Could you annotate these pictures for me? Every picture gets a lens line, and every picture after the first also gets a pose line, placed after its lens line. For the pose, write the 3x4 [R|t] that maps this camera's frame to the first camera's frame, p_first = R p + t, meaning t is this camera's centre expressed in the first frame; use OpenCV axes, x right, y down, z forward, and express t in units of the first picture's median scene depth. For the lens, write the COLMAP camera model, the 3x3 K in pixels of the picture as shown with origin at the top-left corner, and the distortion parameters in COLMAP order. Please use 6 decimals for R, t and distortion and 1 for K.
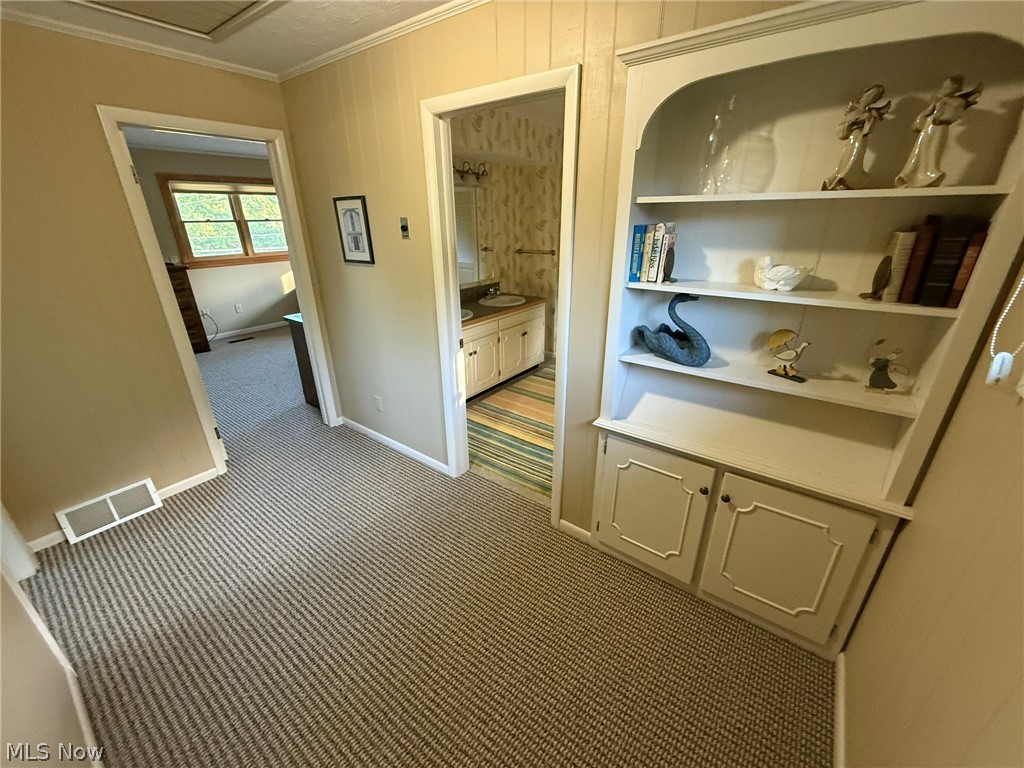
lens RADIAL K [[406.7, 0, 510.1], [0, 406.7, 384.2], [0, 0, 1]] dist [0.000029, -0.000659]
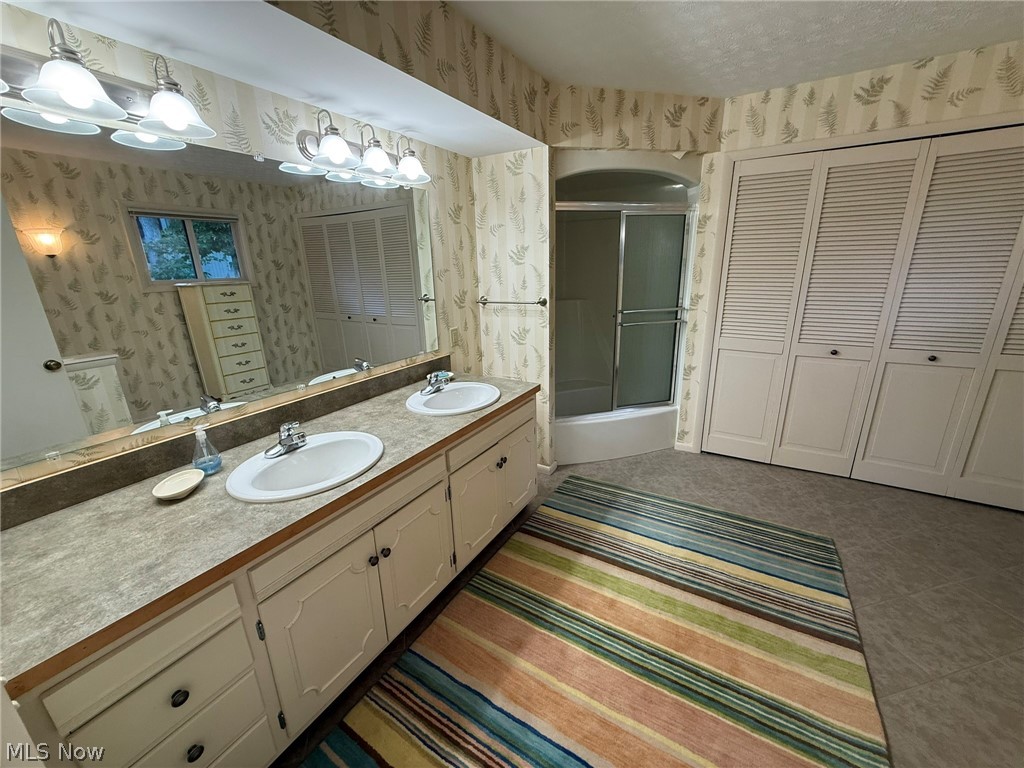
lens RADIAL K [[406.7, 0, 510.1], [0, 406.7, 384.2], [0, 0, 1]] dist [0.000029, -0.000659]
pose [[0.995040, -0.044002, 0.089215, 0.004547], [0.052727, 0.993796, -0.097927, -0.157612], [-0.084352, 0.102145, 0.991187, 0.459155]]
